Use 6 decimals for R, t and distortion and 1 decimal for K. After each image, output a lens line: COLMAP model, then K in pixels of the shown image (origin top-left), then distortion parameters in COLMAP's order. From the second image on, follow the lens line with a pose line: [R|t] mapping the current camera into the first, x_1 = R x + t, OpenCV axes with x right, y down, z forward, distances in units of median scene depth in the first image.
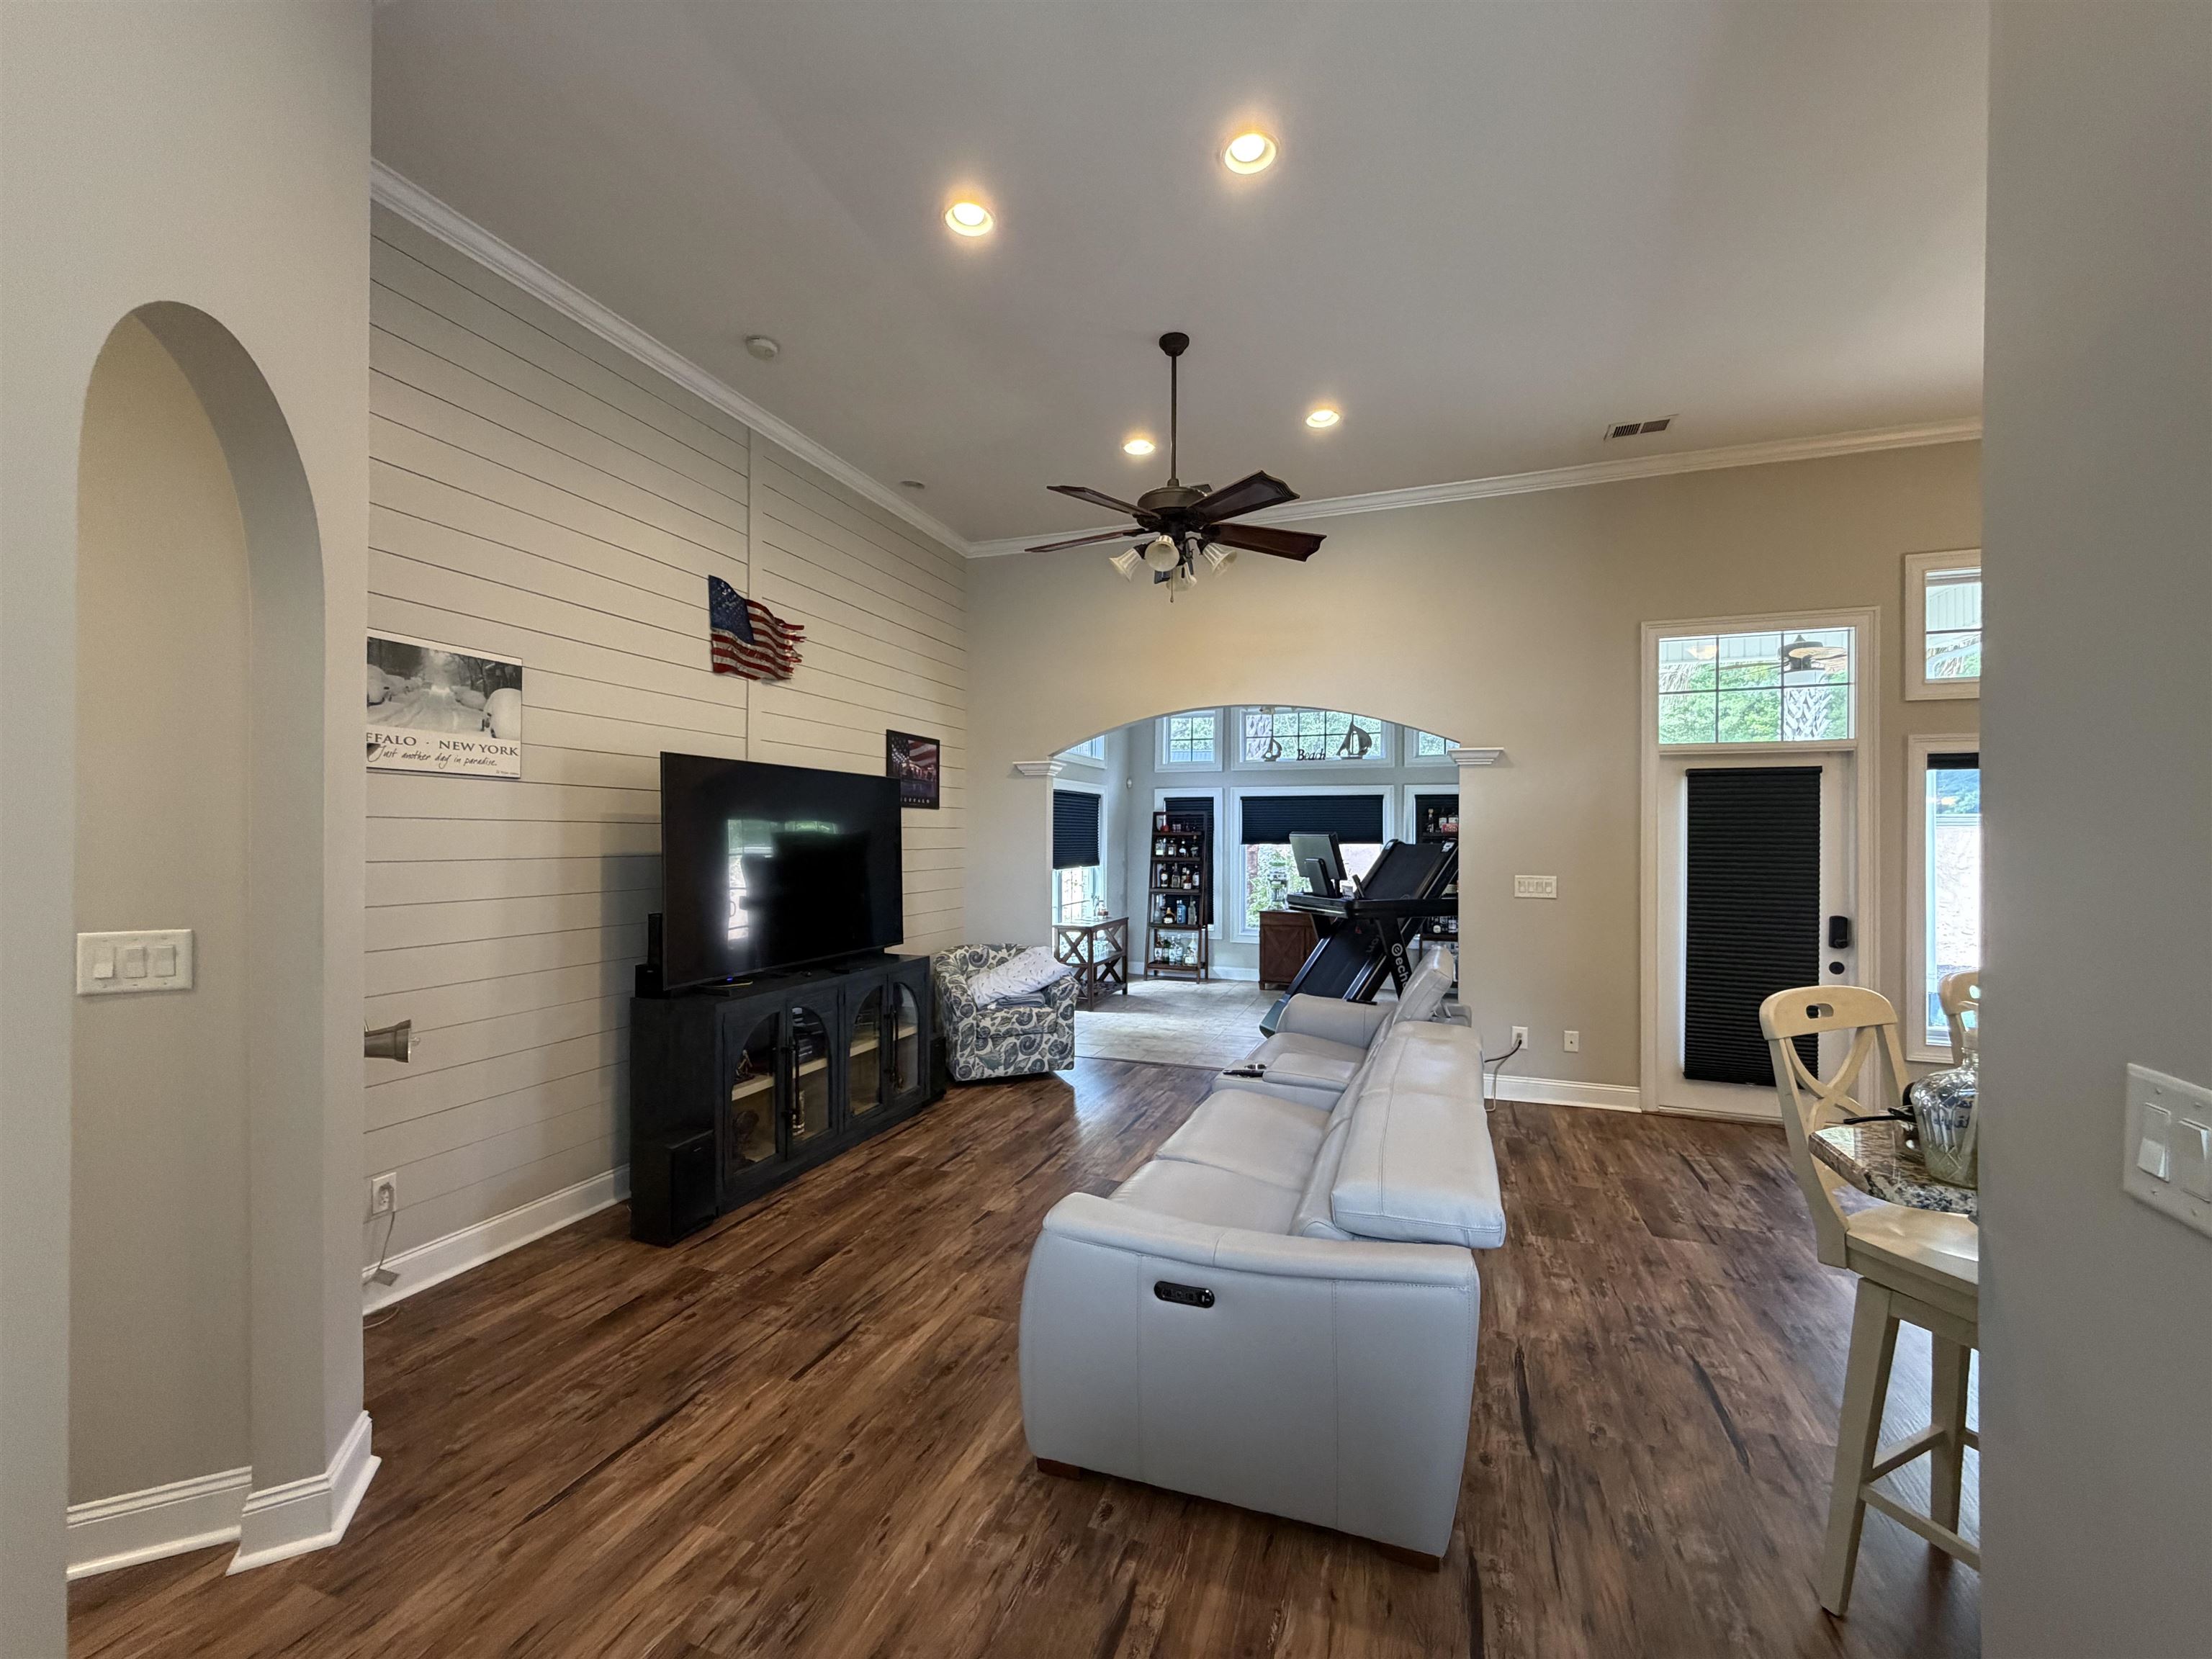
lens RADIAL K [[881.1, 0, 1100.8], [0, 881.1, 831.8], [0, 0, 1]] dist [0.000963, -0.000382]
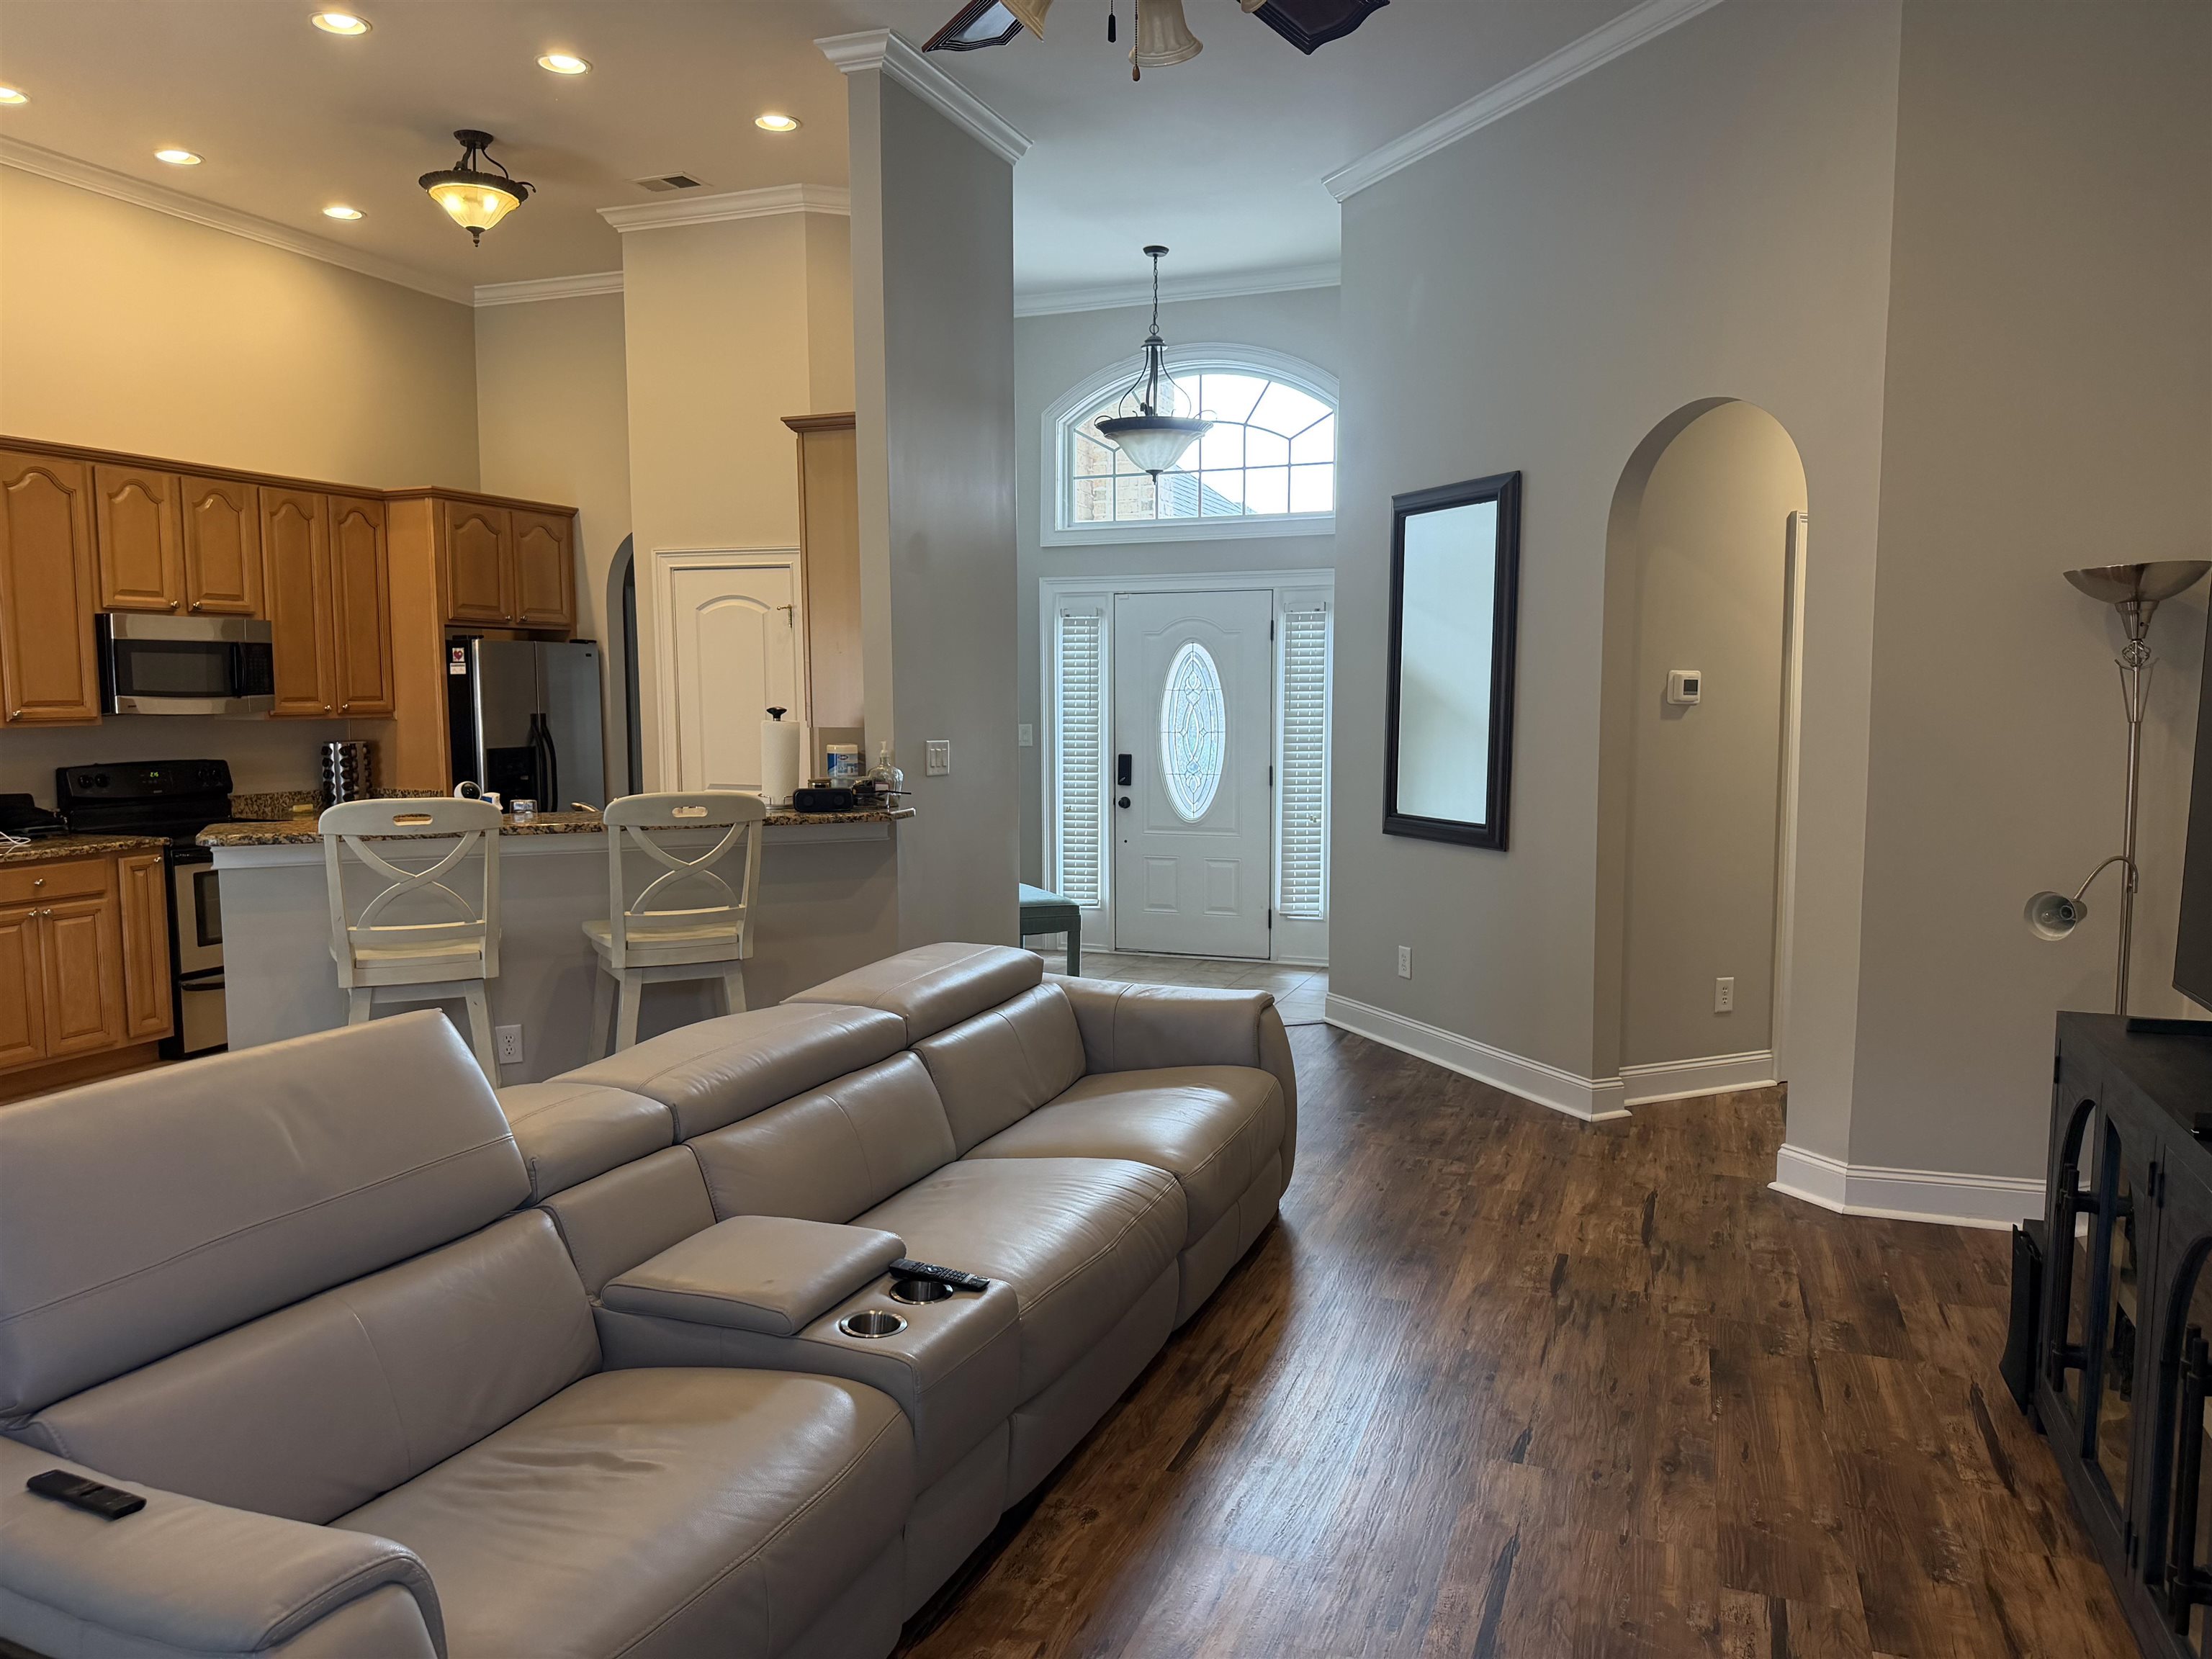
lens RADIAL K [[1556.5, 0, 1107.3], [0, 1556.5, 836.9], [0, 0, 1]] dist [0.061759, -0.084560]
pose [[-0.999980, -0.006374, 0.000247, 0.079986], [-0.006329, 0.996295, 0.085773, 0.021038], [-0.000793, 0.085770, -0.996315, 1.499722]]
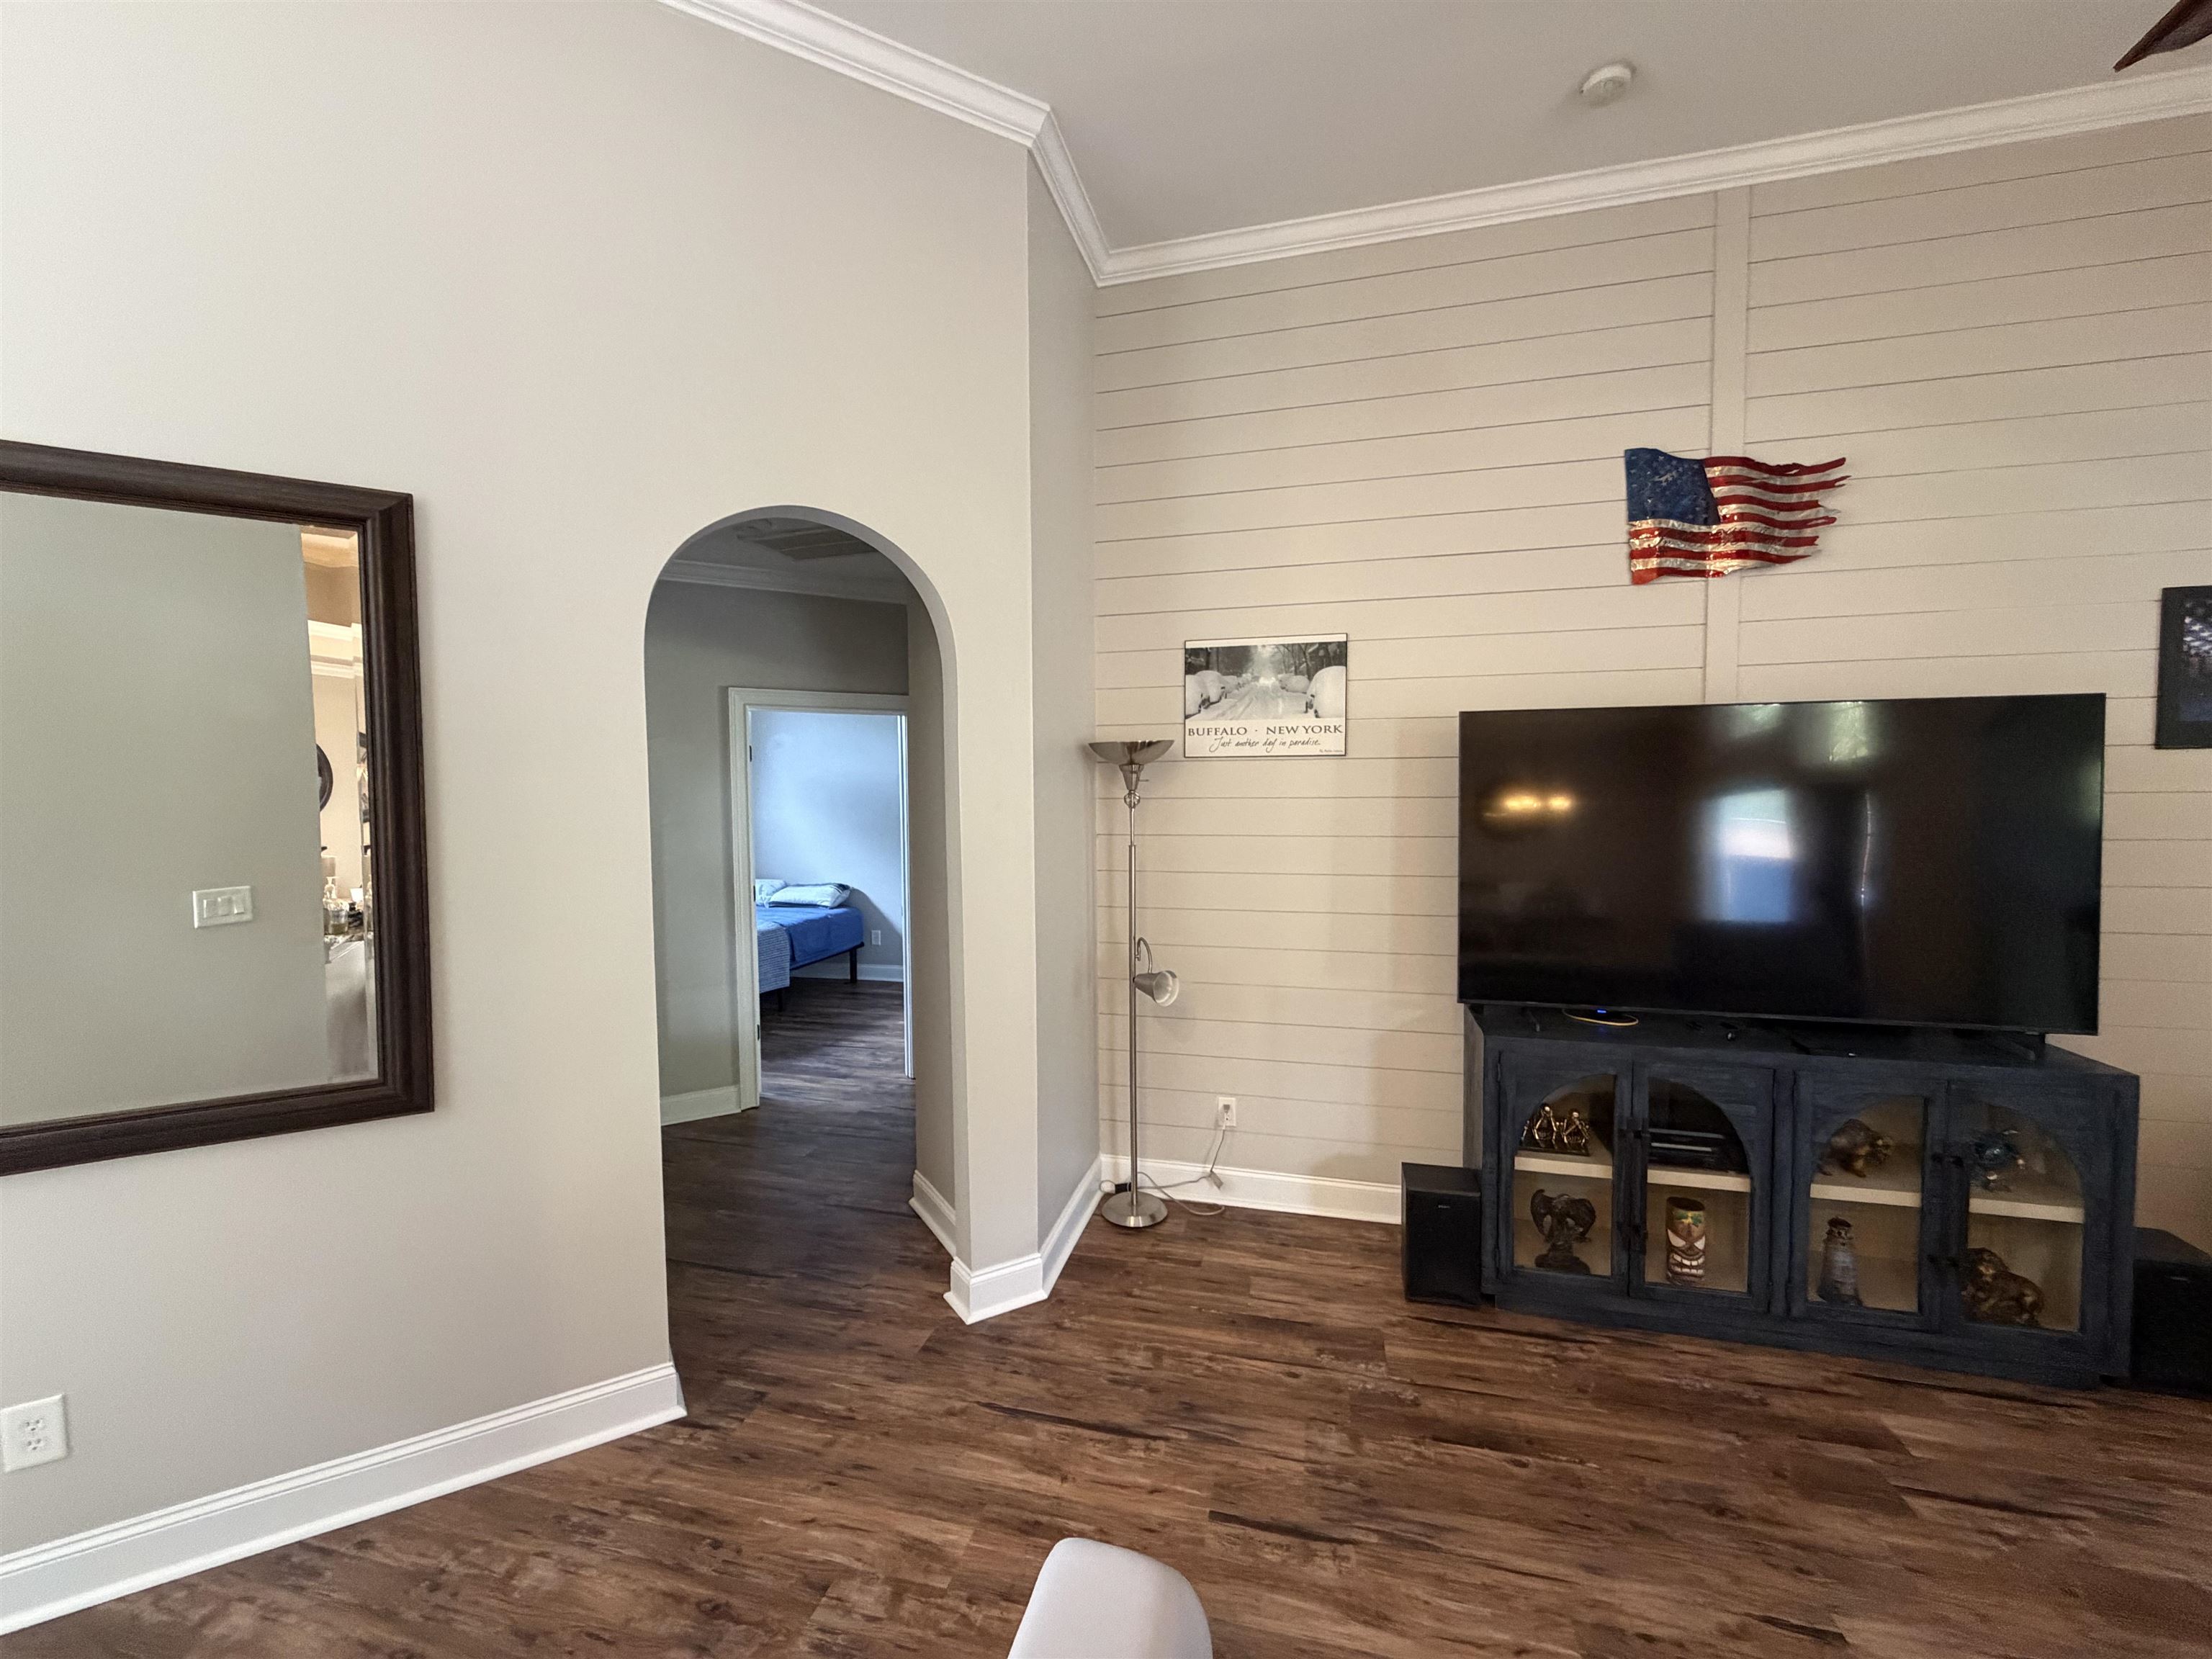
lens RADIAL K [[886.3, 0, 1106.0], [0, 886.3, 829.5], [0, 0, 1]] dist [0.000758, 0.000075]
pose [[0.104974, 0.037655, -0.993762, 0.233783], [0.014470, 0.999119, 0.039386, -0.015333], [0.994370, -0.018514, 0.104337, 0.475235]]
